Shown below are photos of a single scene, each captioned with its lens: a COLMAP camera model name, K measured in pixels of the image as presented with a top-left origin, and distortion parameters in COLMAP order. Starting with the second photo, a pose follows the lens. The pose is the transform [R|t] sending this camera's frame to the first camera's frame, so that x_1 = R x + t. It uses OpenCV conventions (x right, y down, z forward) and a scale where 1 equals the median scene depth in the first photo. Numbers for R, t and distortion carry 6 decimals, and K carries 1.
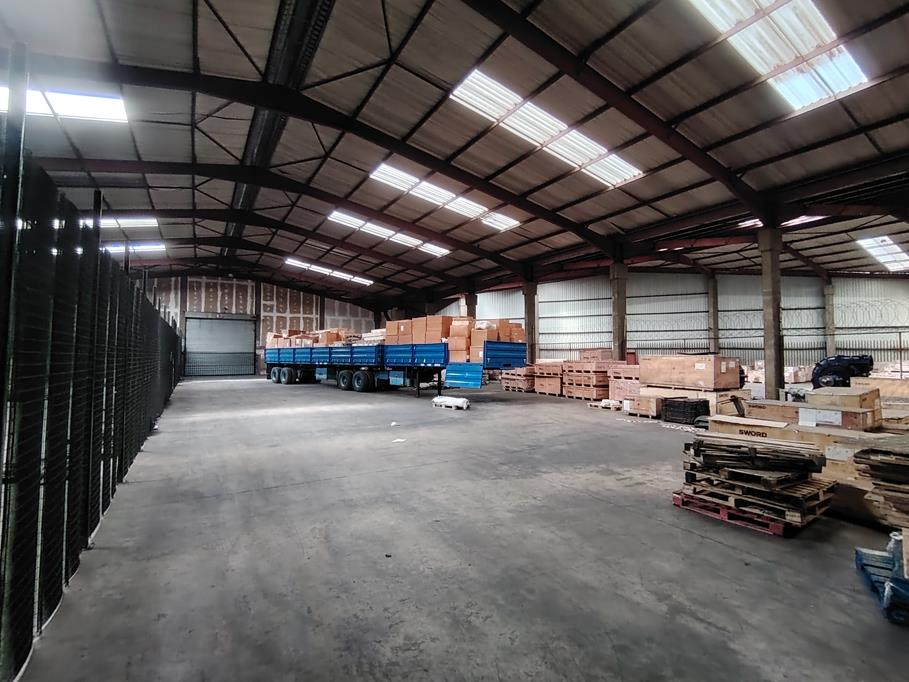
lens RADIAL K [[453.1, 0, 466.2], [0, 453.1, 339.5], [0, 0, 1]] dist [0.001758, 0.000351]
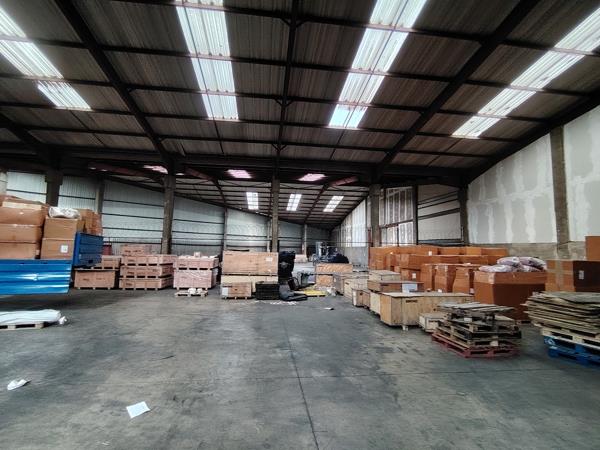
lens RADIAL K [[275.8, 0, 300.0], [0, 275.8, 225.0], [0, 0, 1]] dist [-0.016135, 0.000788]
pose [[0.398097, 0.087704, 0.913141, -0.222930], [-0.048509, 0.996039, -0.074518, 0.006005], [-0.916060, -0.014630, 0.400775, 0.399766]]
